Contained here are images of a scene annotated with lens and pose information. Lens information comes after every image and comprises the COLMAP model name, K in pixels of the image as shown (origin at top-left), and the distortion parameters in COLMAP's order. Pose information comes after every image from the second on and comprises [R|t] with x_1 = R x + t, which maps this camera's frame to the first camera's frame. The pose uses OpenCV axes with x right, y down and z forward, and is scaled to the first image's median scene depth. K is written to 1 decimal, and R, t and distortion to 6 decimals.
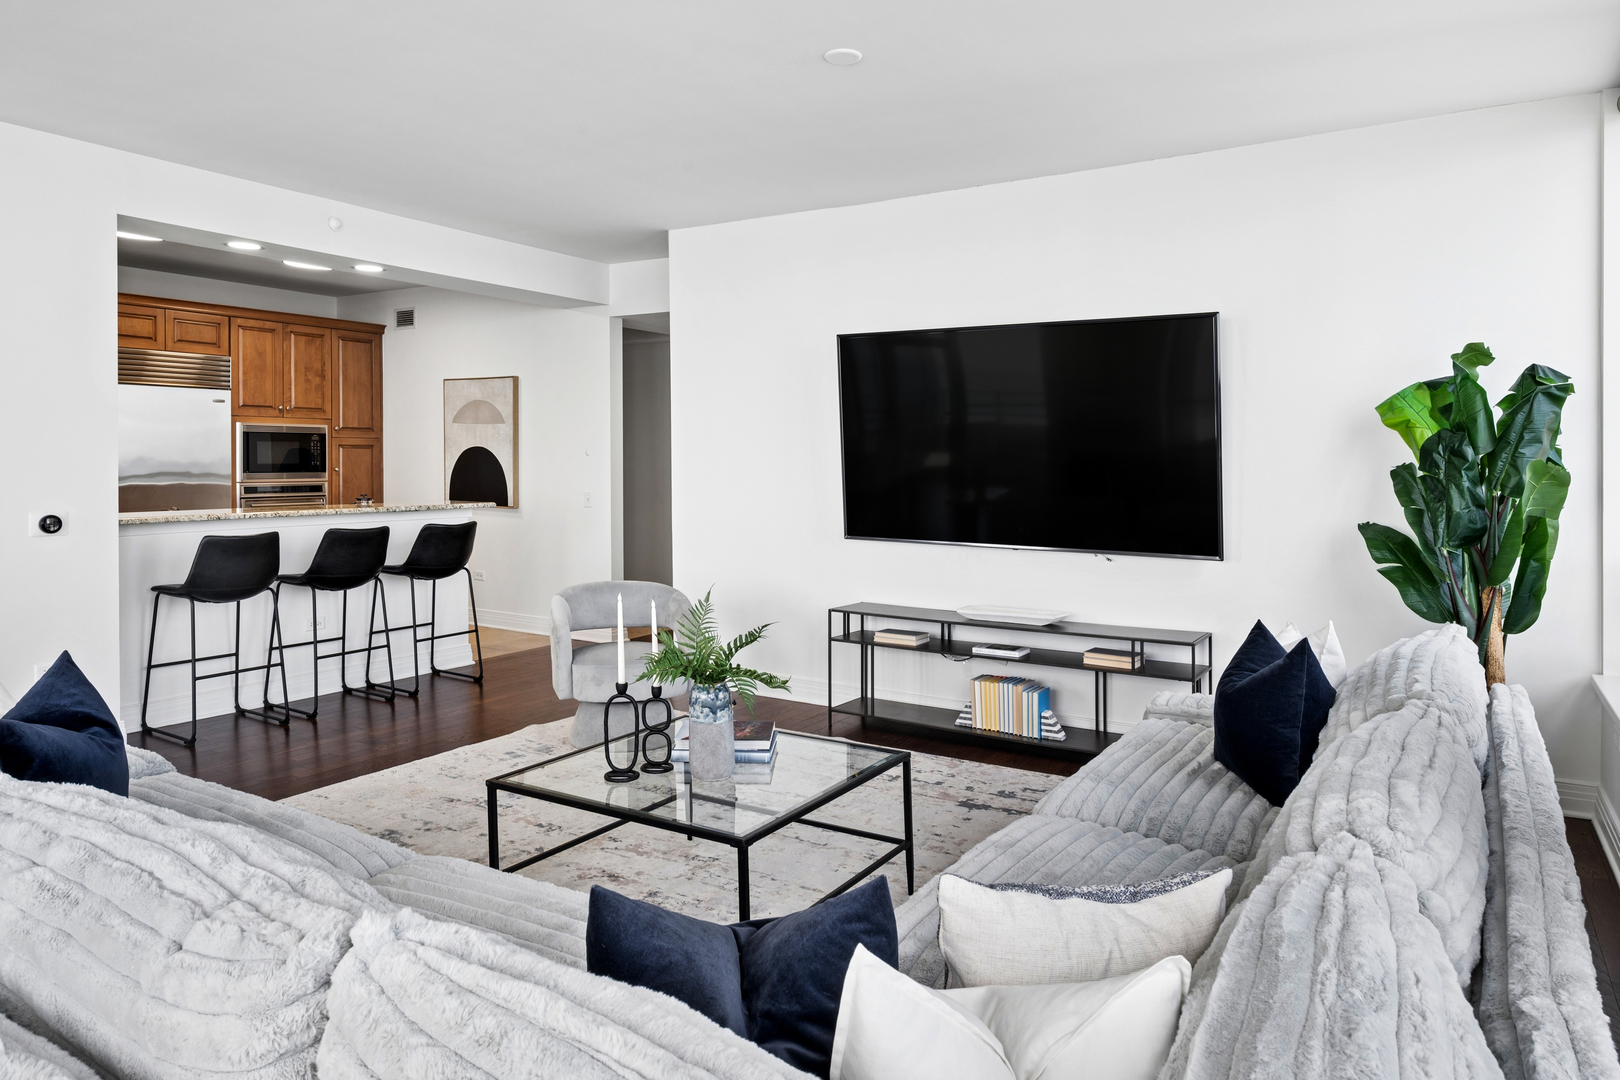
lens RADIAL K [[998.8, 0, 810.0], [0, 998.8, 540.0], [0, 0, 1]] dist [-0.004487, 0.000078]
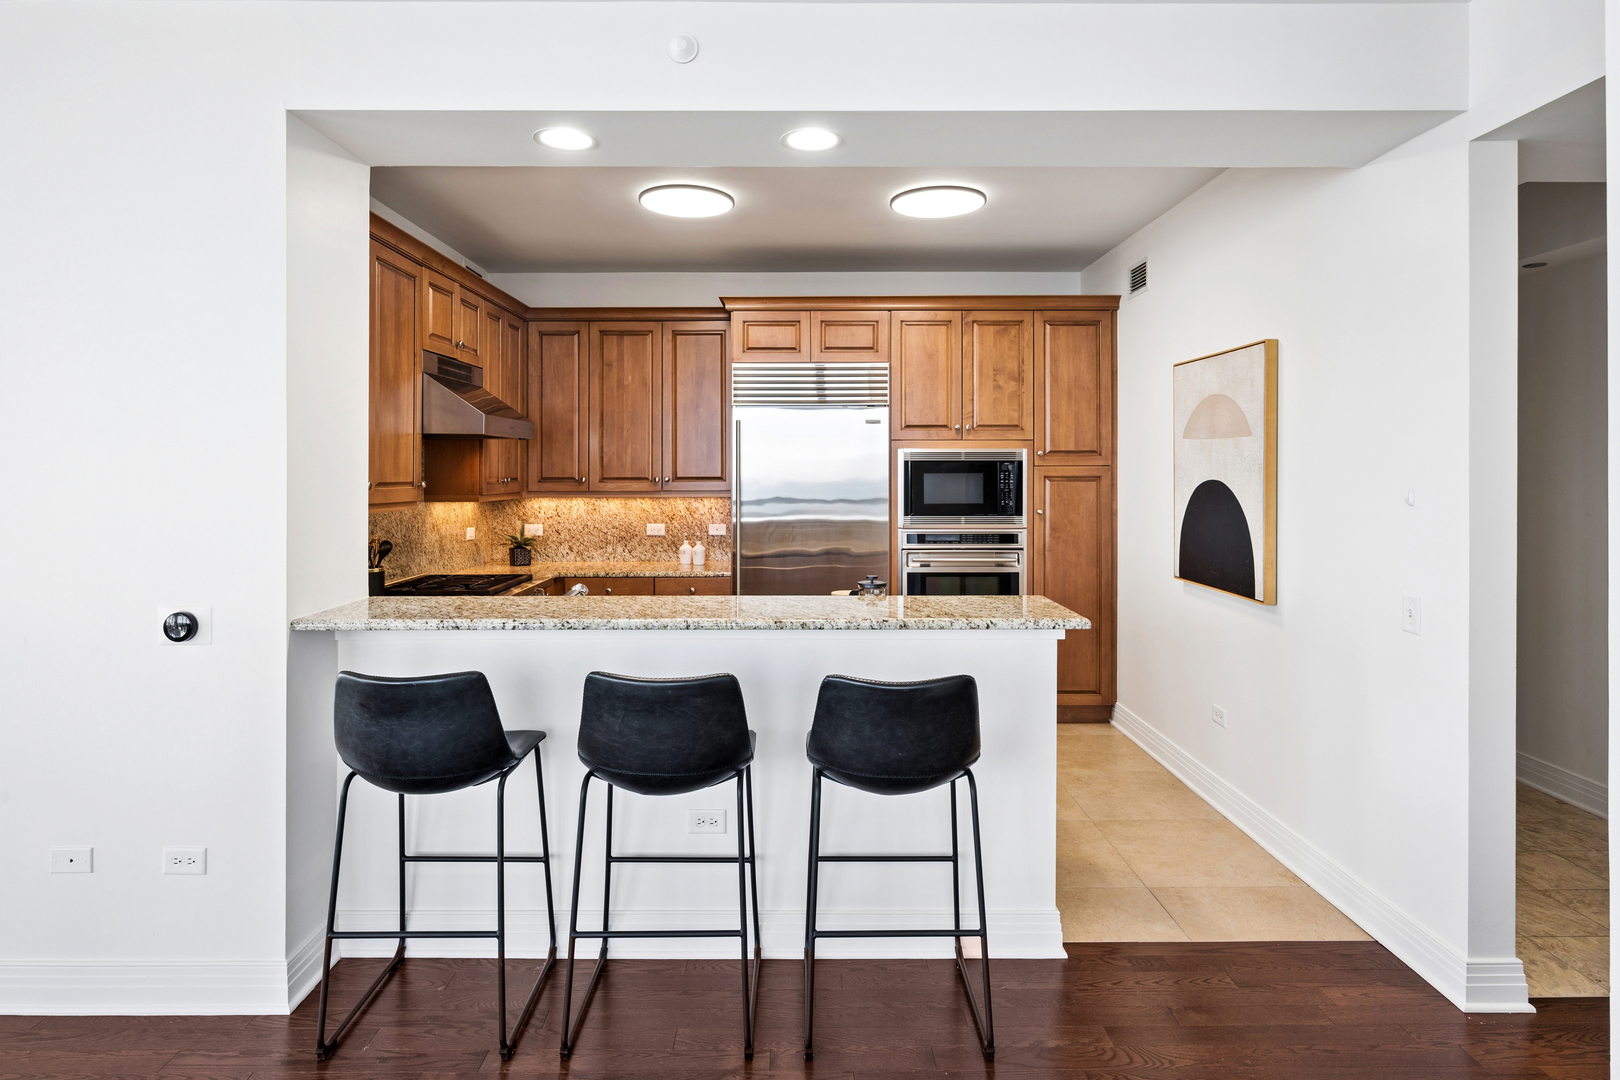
lens RADIAL K [[869.8, 0, 805.4], [0, 869.8, 475.7], [0, 0, 1]] dist [0.000024, -0.000043]
pose [[0.531169, -0.003084, -0.847260, -0.051707], [-0.067081, 0.996701, -0.045682, -0.059982], [0.844606, 0.081100, 0.529210, 0.566526]]
